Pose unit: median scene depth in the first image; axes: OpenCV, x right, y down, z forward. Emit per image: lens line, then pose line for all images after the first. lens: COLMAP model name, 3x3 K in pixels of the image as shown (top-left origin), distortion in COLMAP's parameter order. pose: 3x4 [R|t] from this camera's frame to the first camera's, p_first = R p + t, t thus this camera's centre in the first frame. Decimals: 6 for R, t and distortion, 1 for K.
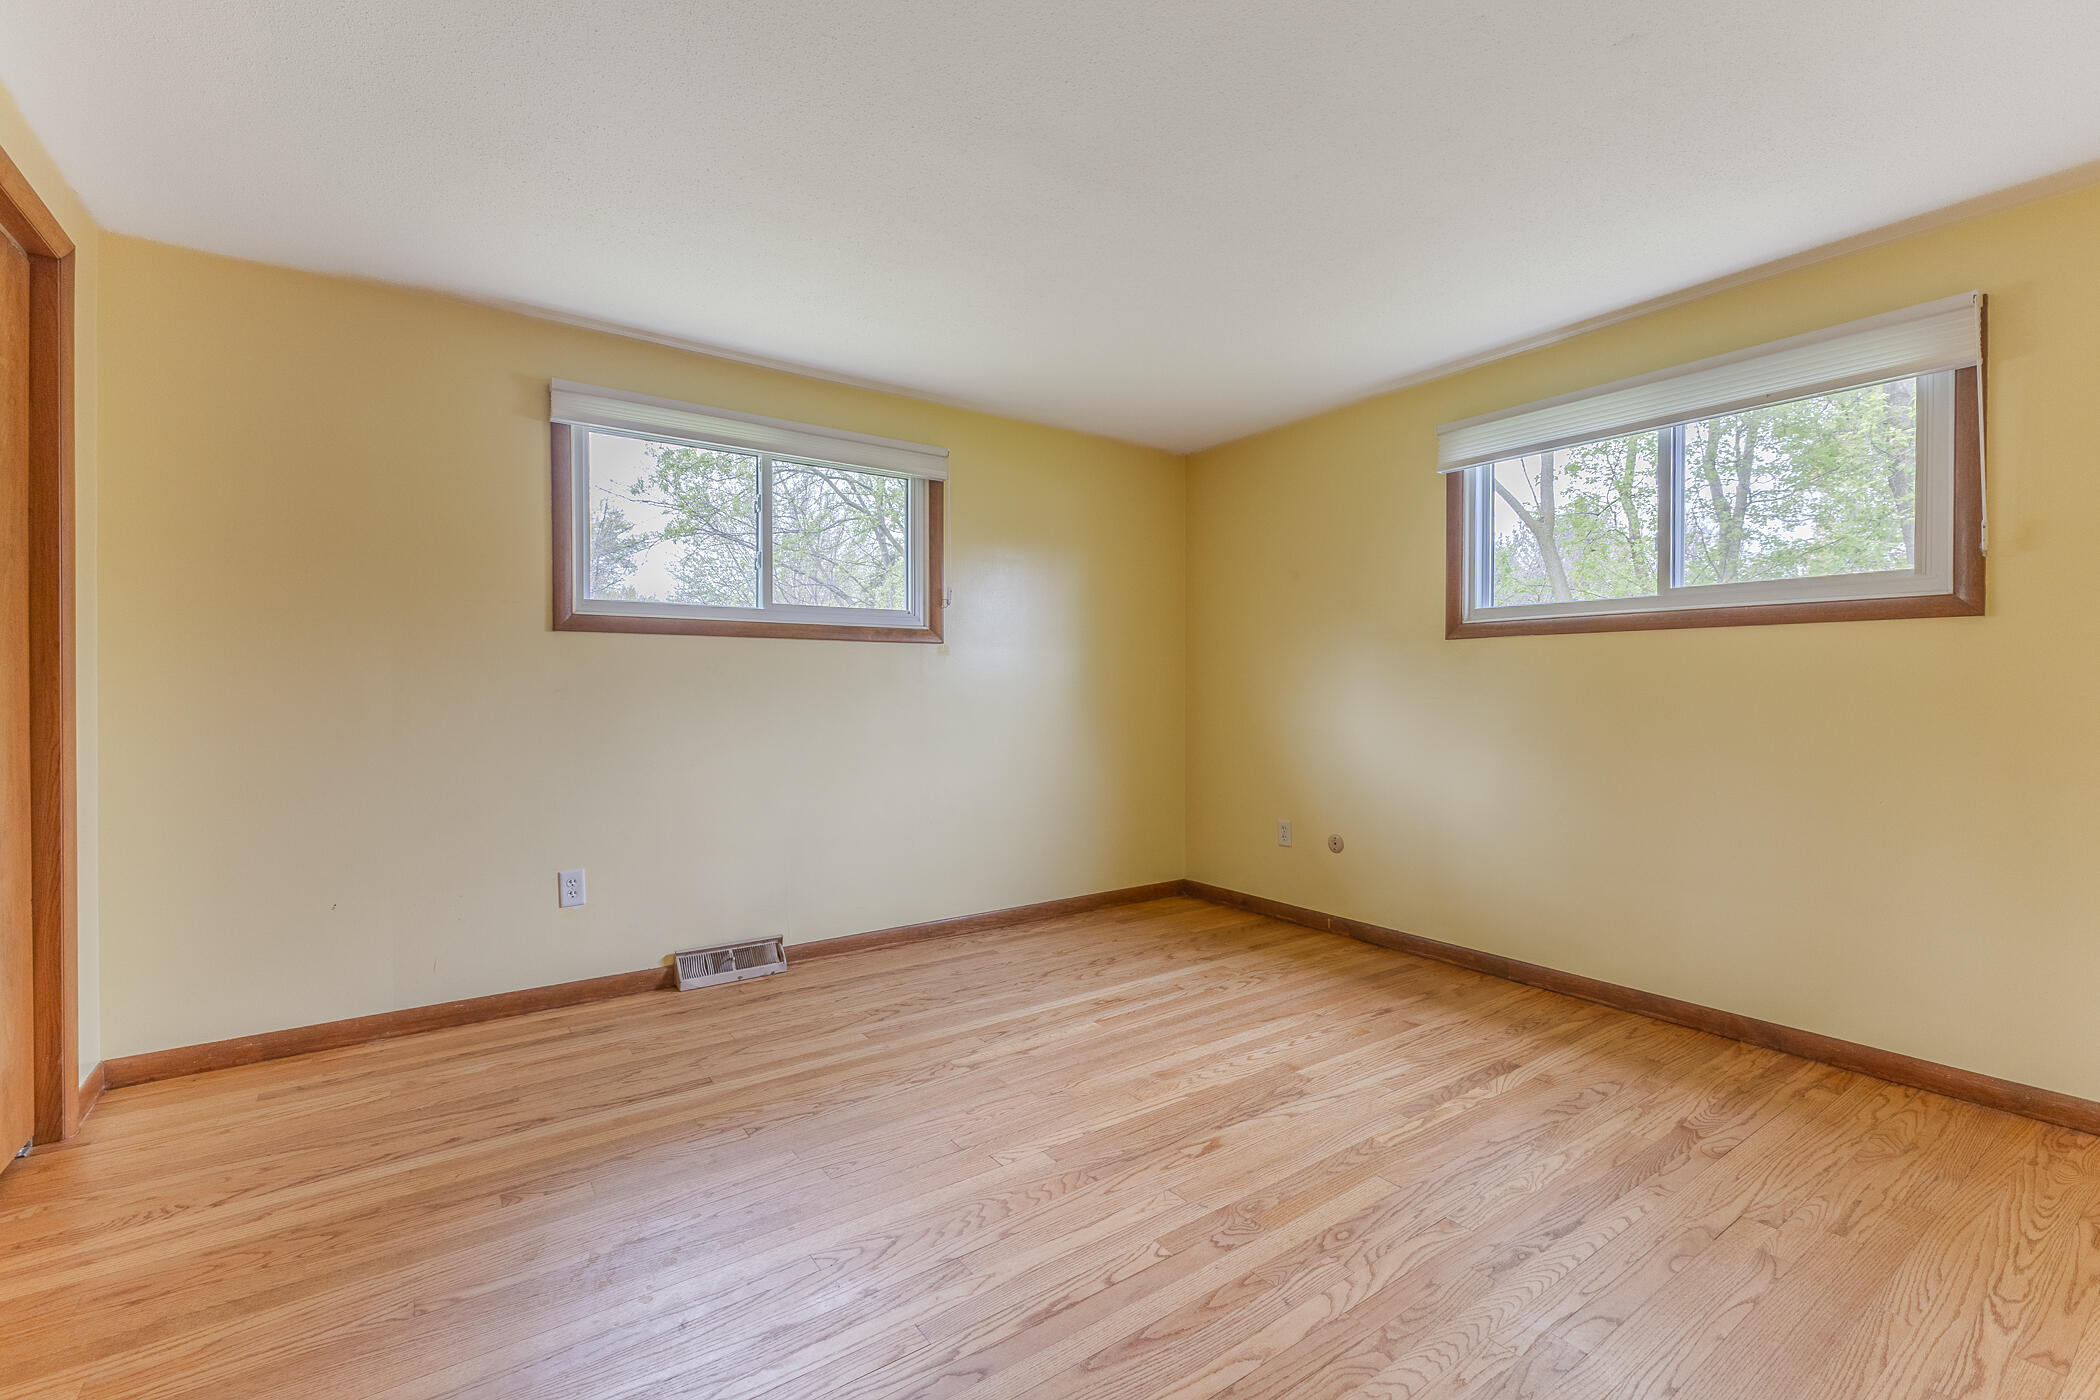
lens RADIAL K [[911.9, 0, 1054.4], [0, 911.9, 686.5], [0, 0, 1]] dist [0.003490, 0.000031]
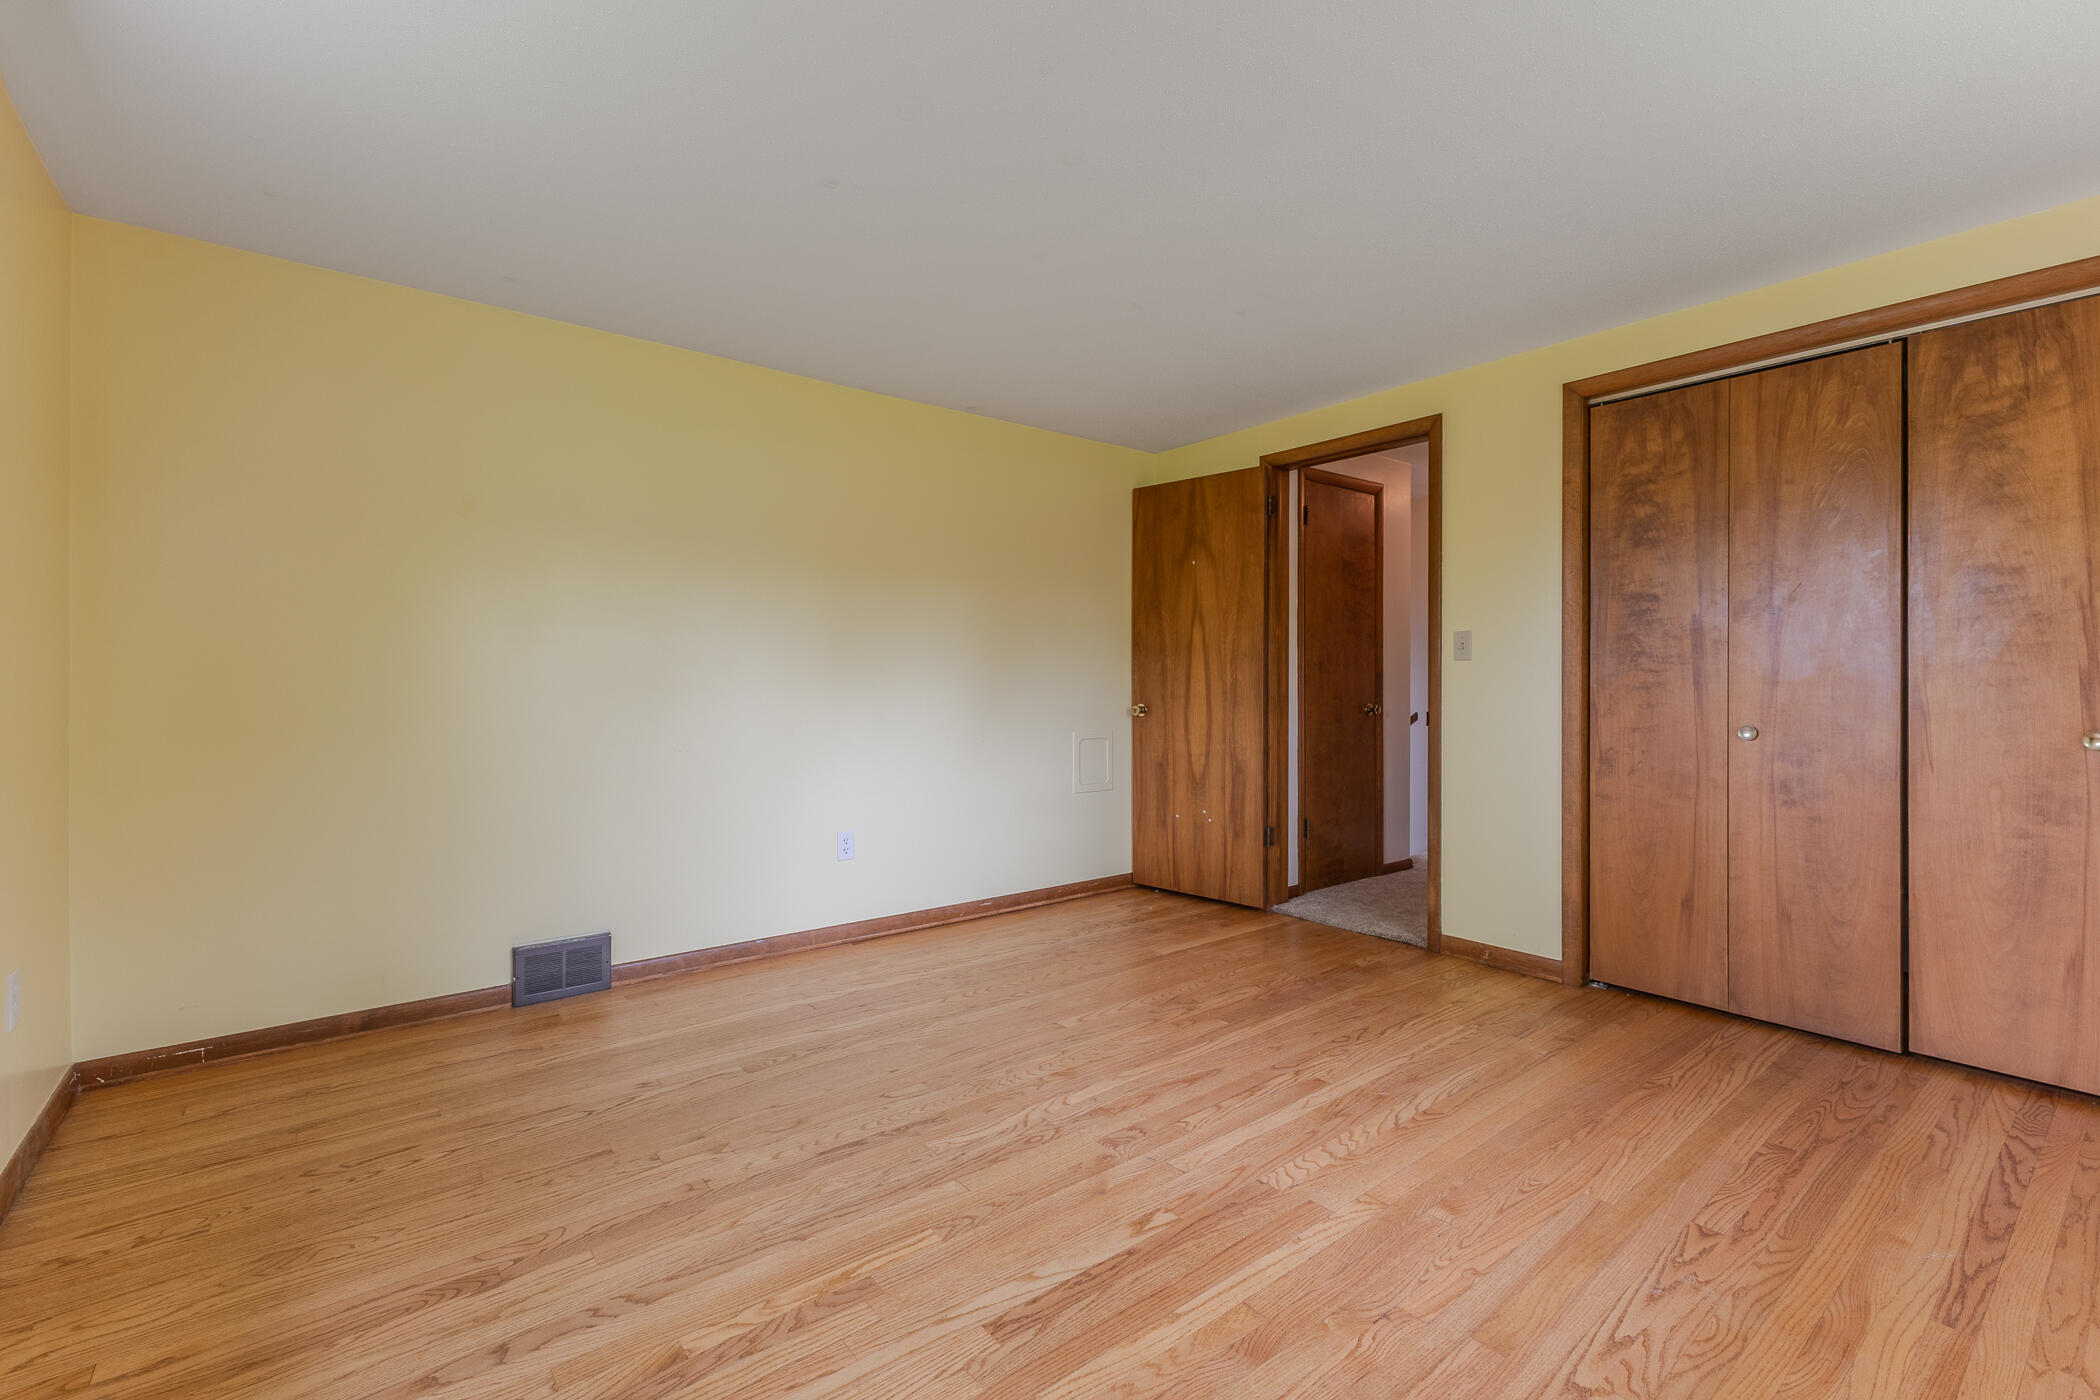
lens RADIAL K [[911.9, 0, 1054.4], [0, 911.9, 686.5], [0, 0, 1]] dist [0.003490, 0.000031]
pose [[-0.998459, -0.000634, -0.055485, 0.216881], [-0.001154, 0.999956, 0.009339, -0.001958], [0.055477, 0.009389, -0.998416, 1.326404]]
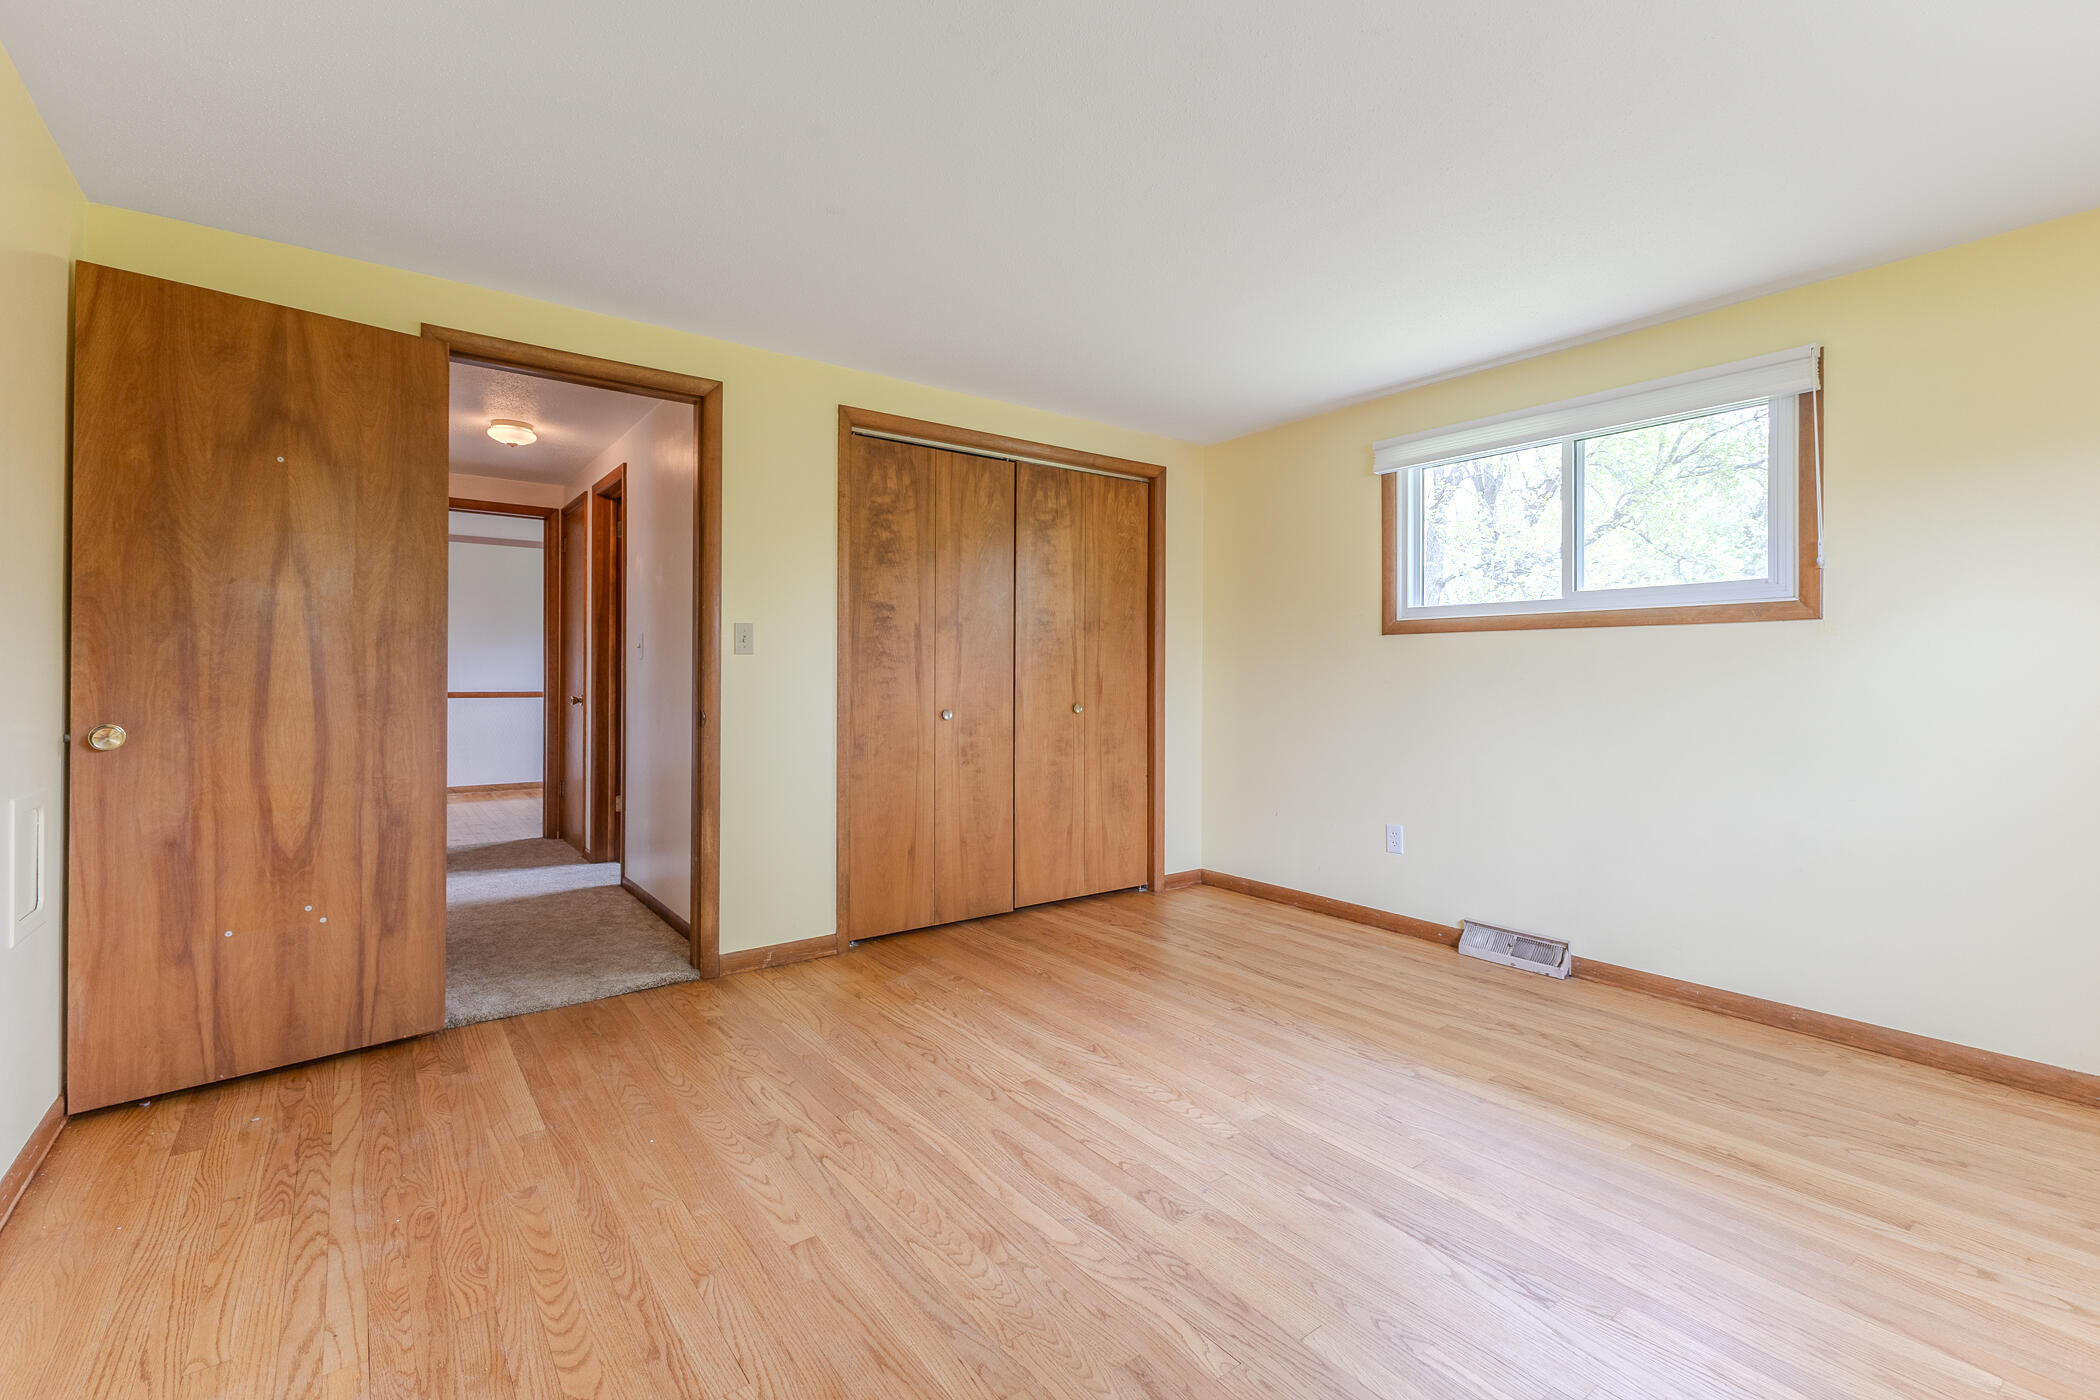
lens RADIAL K [[914.9, 0, 1046.8], [0, 914.9, 676.5], [0, 0, 1]] dist [0.002815, 0.000242]
pose [[0.028175, 0.000549, -0.999603, 0.751130], [-0.005440, 0.999985, 0.000396, -0.000775], [0.999588, 0.005427, 0.028177, 0.507286]]
